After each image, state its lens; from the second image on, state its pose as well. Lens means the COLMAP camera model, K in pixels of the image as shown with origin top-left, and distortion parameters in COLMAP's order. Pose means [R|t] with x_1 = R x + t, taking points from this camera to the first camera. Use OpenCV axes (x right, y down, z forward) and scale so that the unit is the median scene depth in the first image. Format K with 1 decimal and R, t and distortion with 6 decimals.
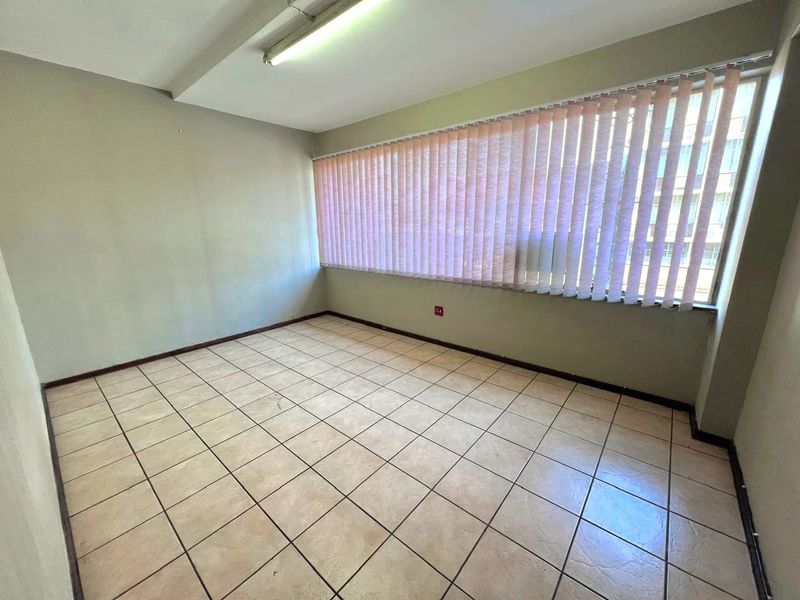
lens RADIAL K [[323.6, 0, 397.4], [0, 323.6, 299.2], [0, 0, 1]] dist [0.000559, 0.000061]
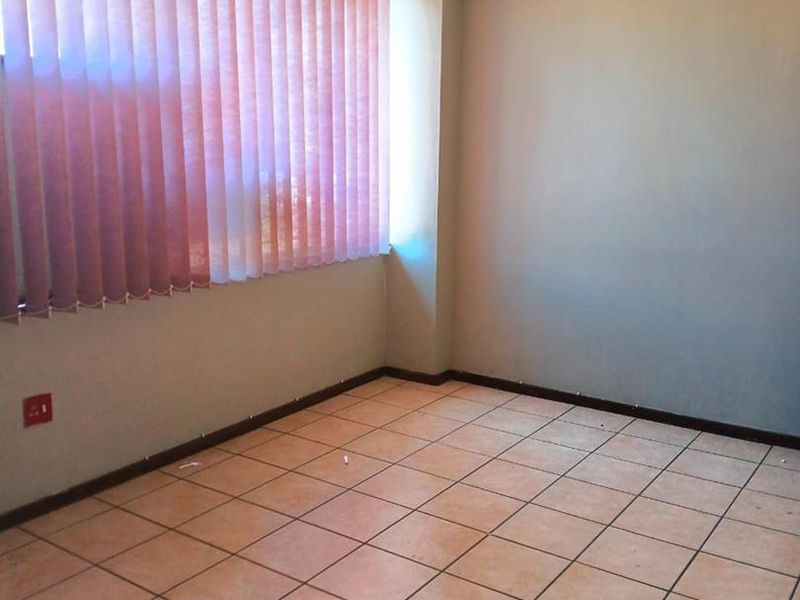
lens RADIAL K [[838.2, 0, 398.2], [0, 838.2, 299.0], [0, 0, 1]] dist [-0.014441, 0.000000]
pose [[-0.091436, -0.189348, 0.977643, -0.914396], [0.231425, 0.950836, 0.205801, -0.206542], [-0.968546, 0.245068, -0.043120, 0.848290]]
